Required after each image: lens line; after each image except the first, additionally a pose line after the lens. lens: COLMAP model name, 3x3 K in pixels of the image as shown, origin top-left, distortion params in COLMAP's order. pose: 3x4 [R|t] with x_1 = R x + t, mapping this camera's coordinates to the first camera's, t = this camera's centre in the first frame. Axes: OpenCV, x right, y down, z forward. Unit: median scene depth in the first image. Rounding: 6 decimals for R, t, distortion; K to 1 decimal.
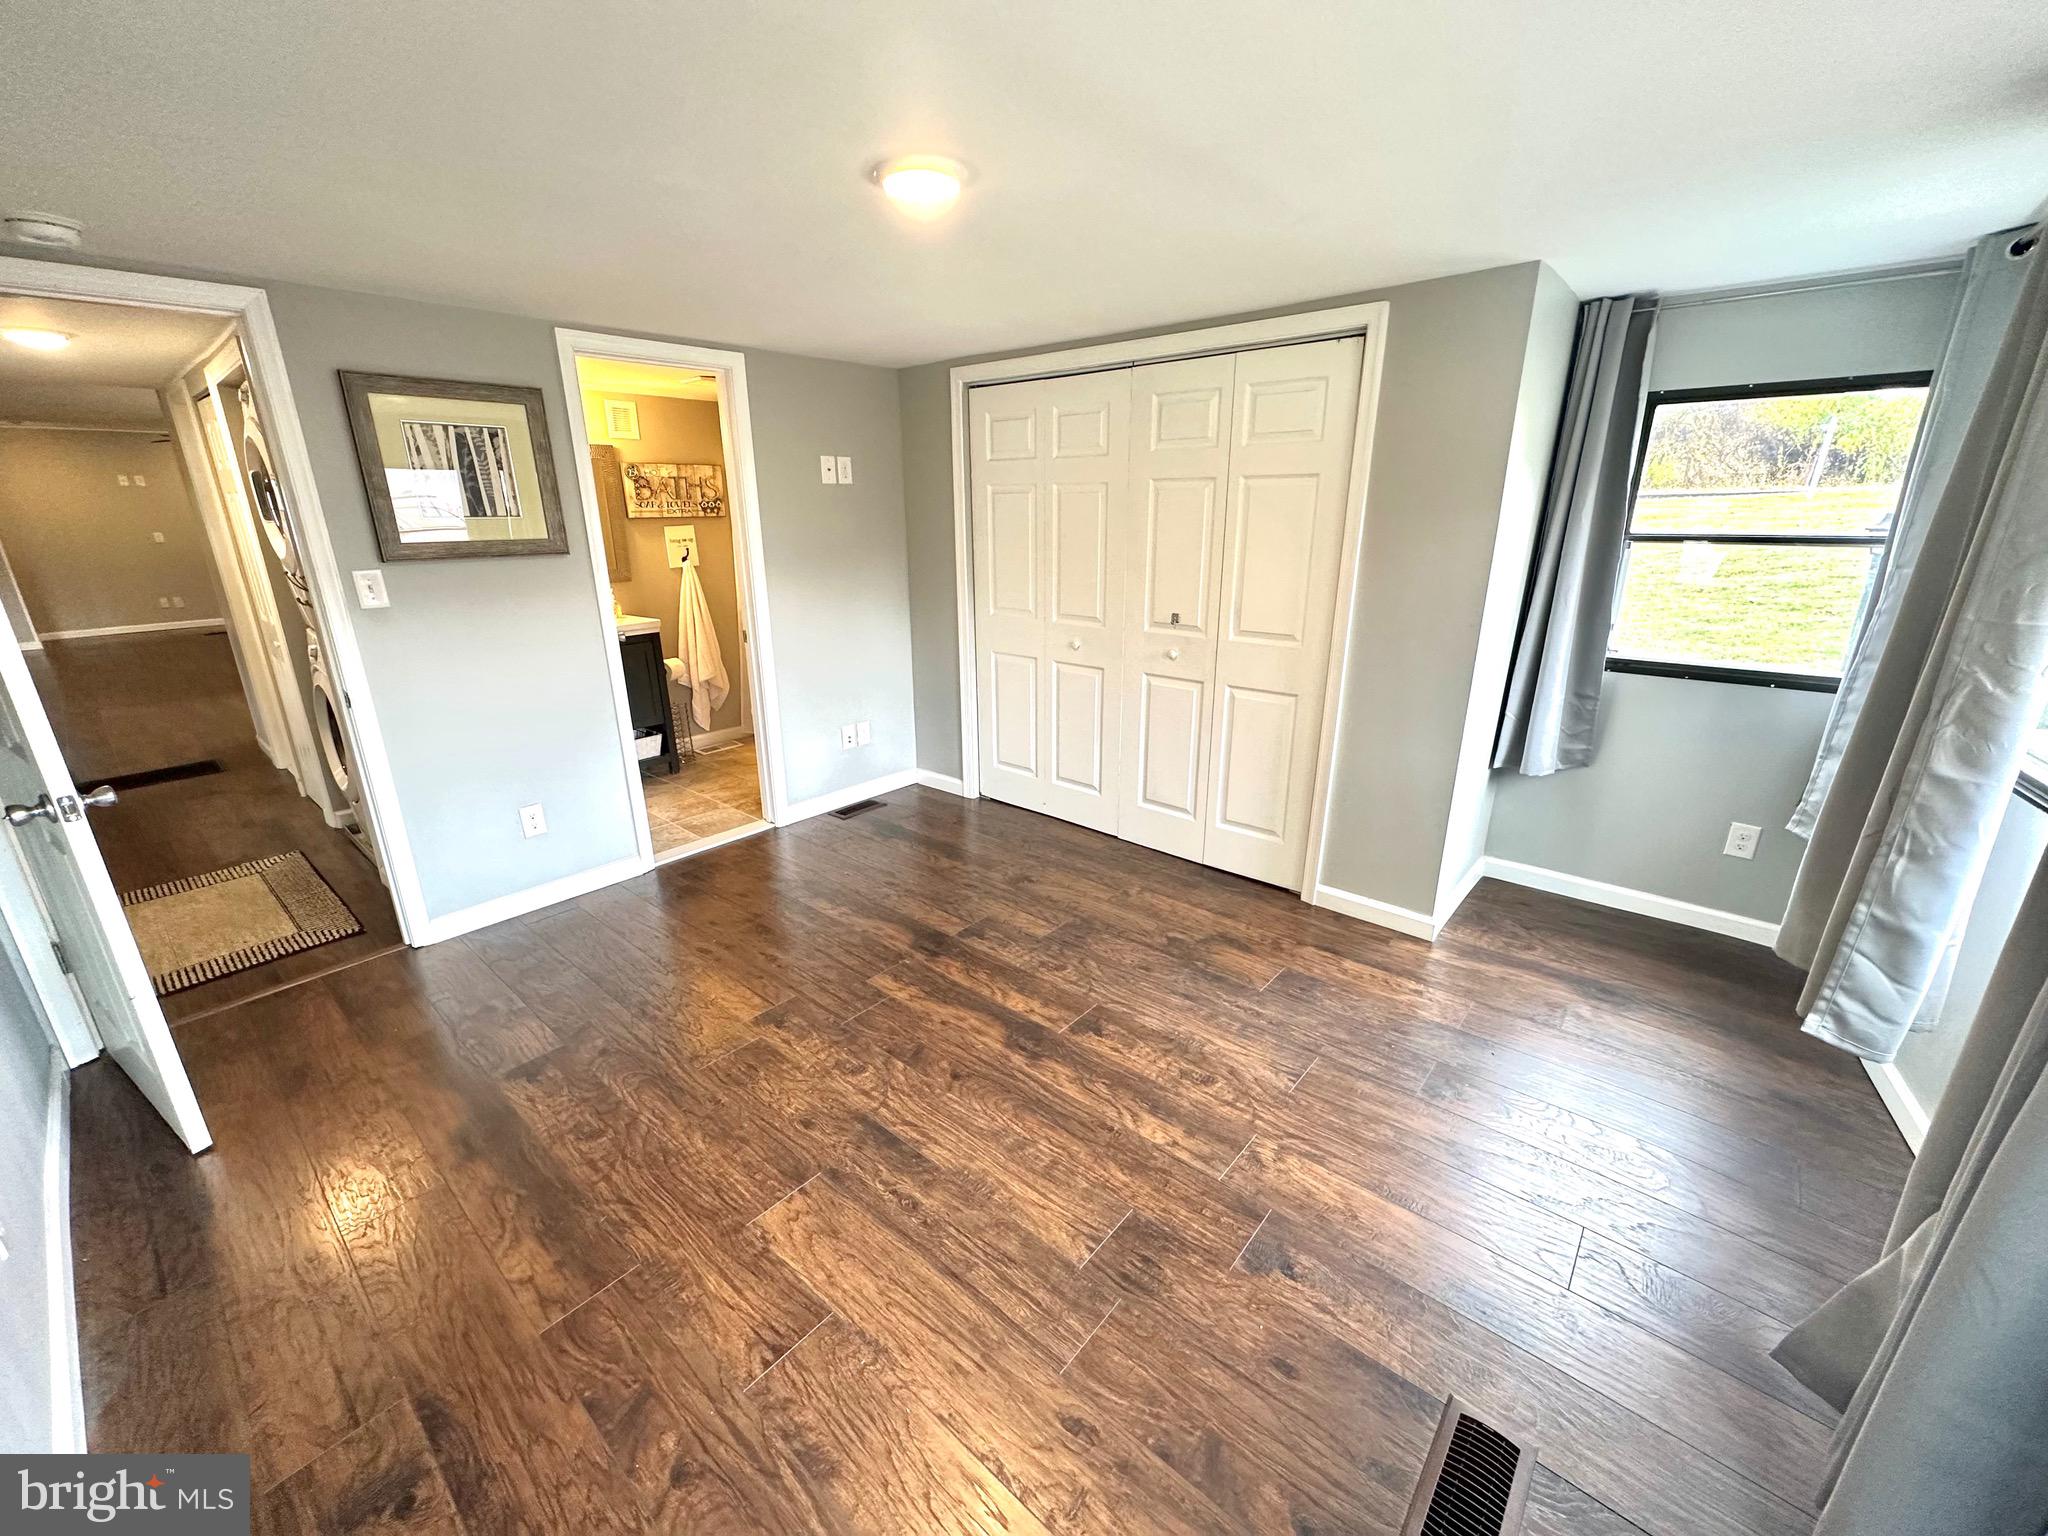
lens RADIAL K [[816.8, 0, 1026.5], [0, 816.8, 766.6], [0, 0, 1]] dist [0.000239, 0.000037]
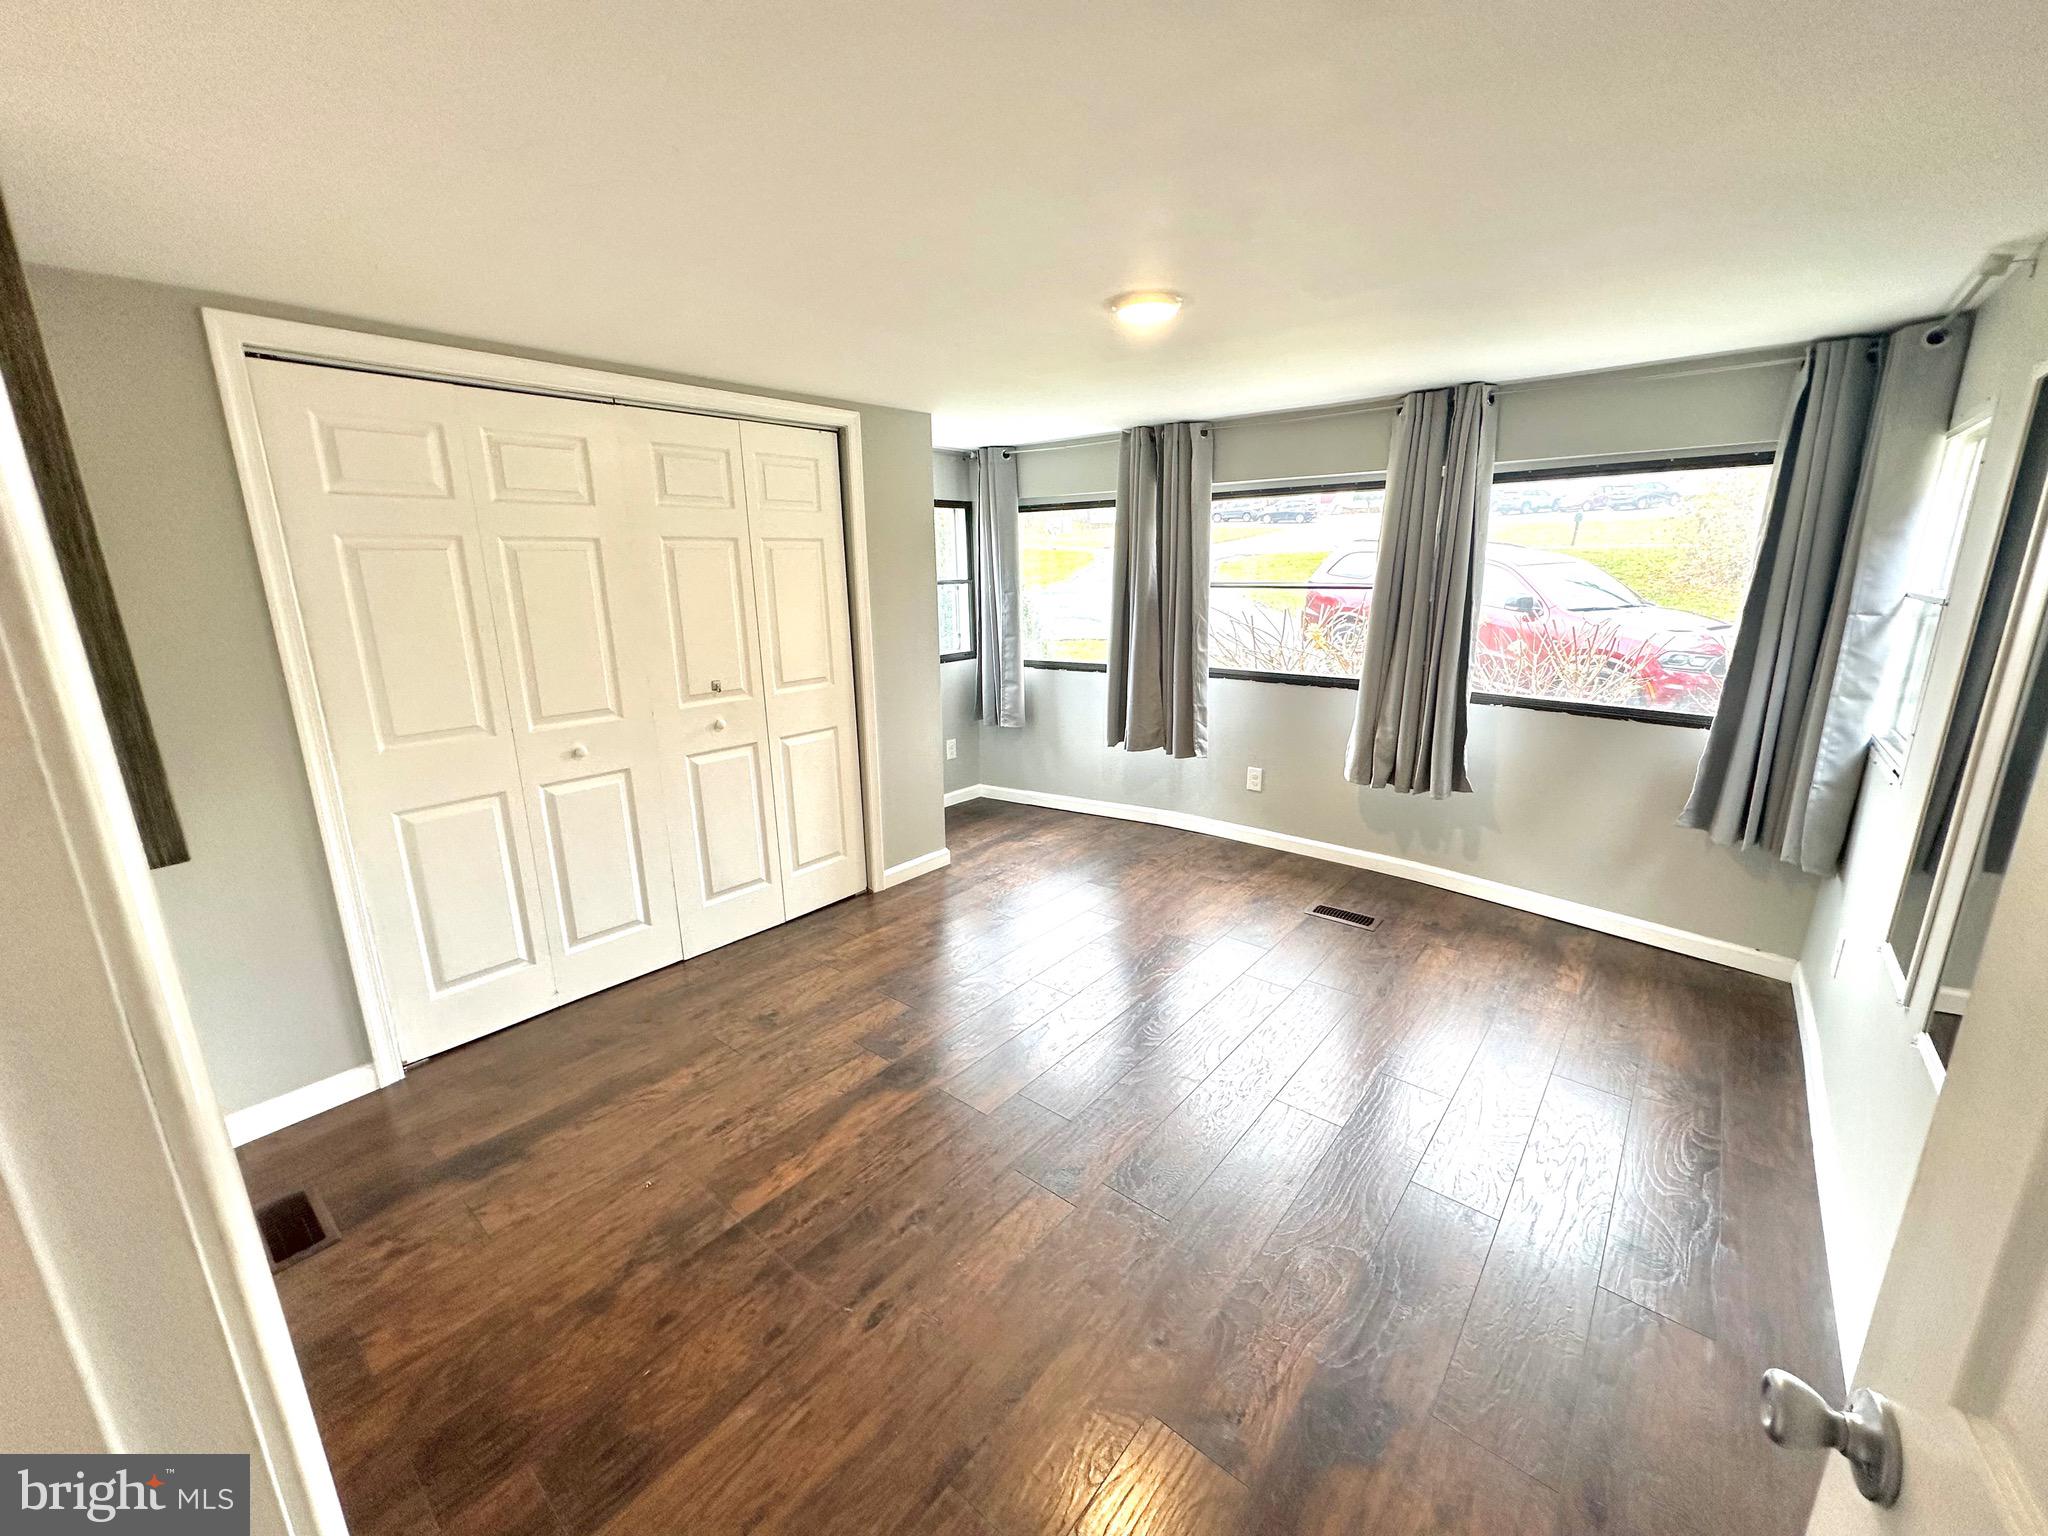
lens RADIAL K [[816.8, 0, 1026.5], [0, 816.8, 766.6], [0, 0, 1]] dist [0.000239, 0.000037]
pose [[-0.016536, -0.234197, 0.972049, -0.913684], [0.319608, 0.919938, 0.227079, -0.239538], [-0.947405, 0.314430, 0.059640, 0.786287]]
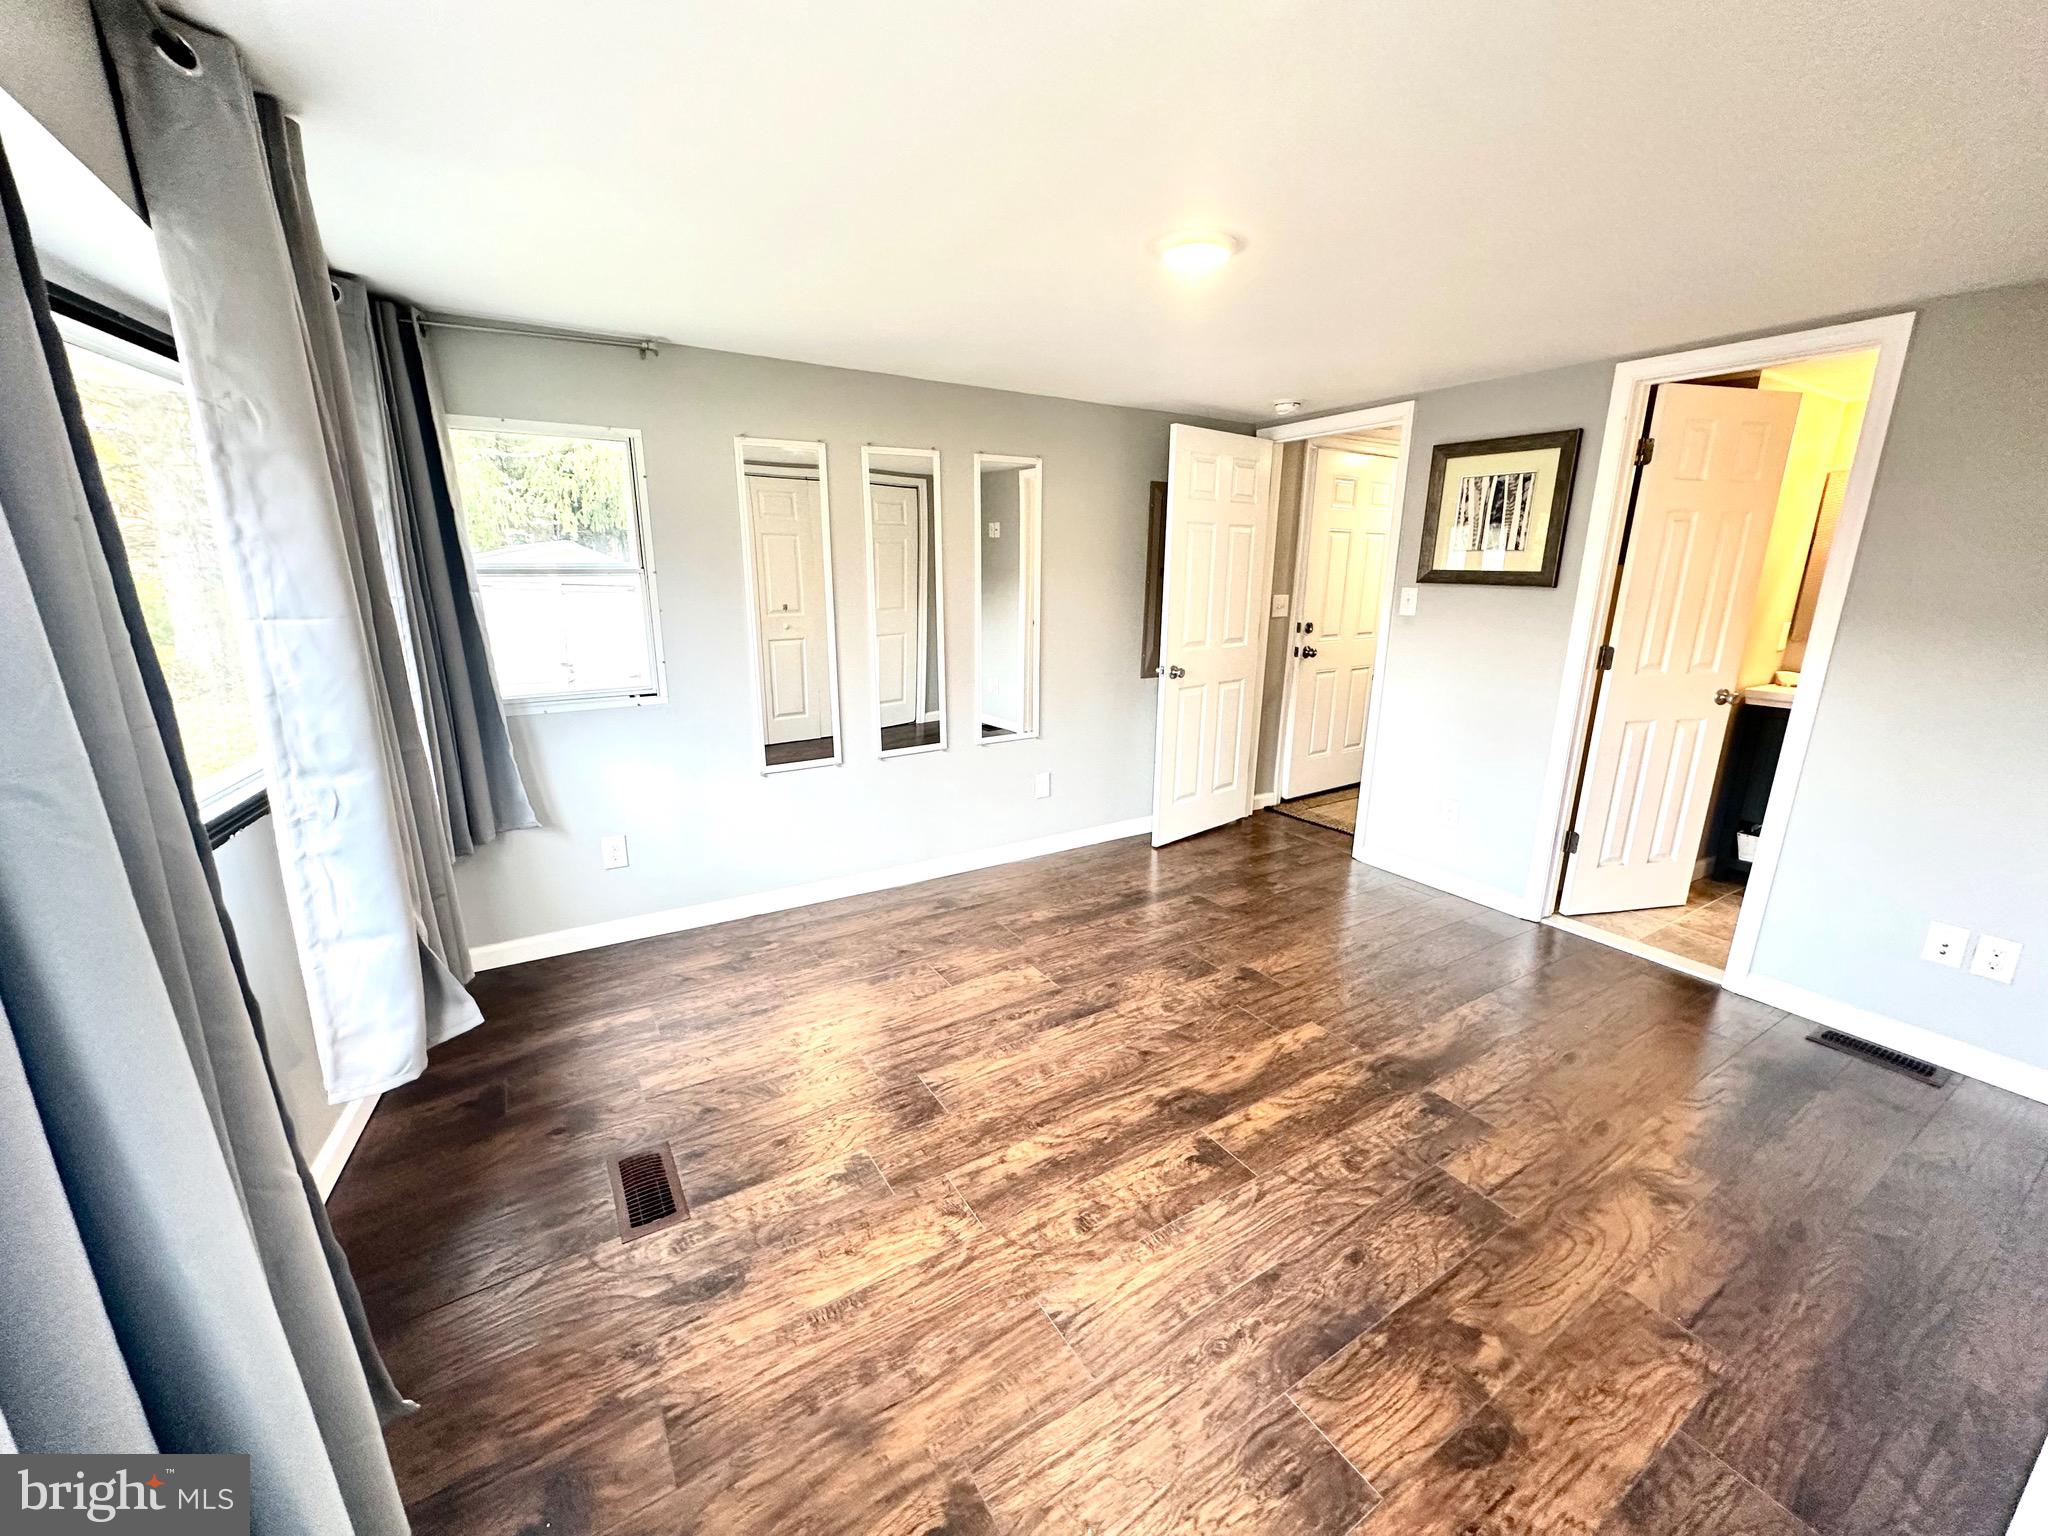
lens RADIAL K [[816.8, 0, 1026.5], [0, 816.8, 766.6], [0, 0, 1]] dist [0.000239, 0.000037]
pose [[-0.296324, 0.237603, -0.925060, 0.710339], [-0.299740, 0.896491, 0.326281, -0.216184], [0.906834, 0.373963, -0.194433, 0.759174]]
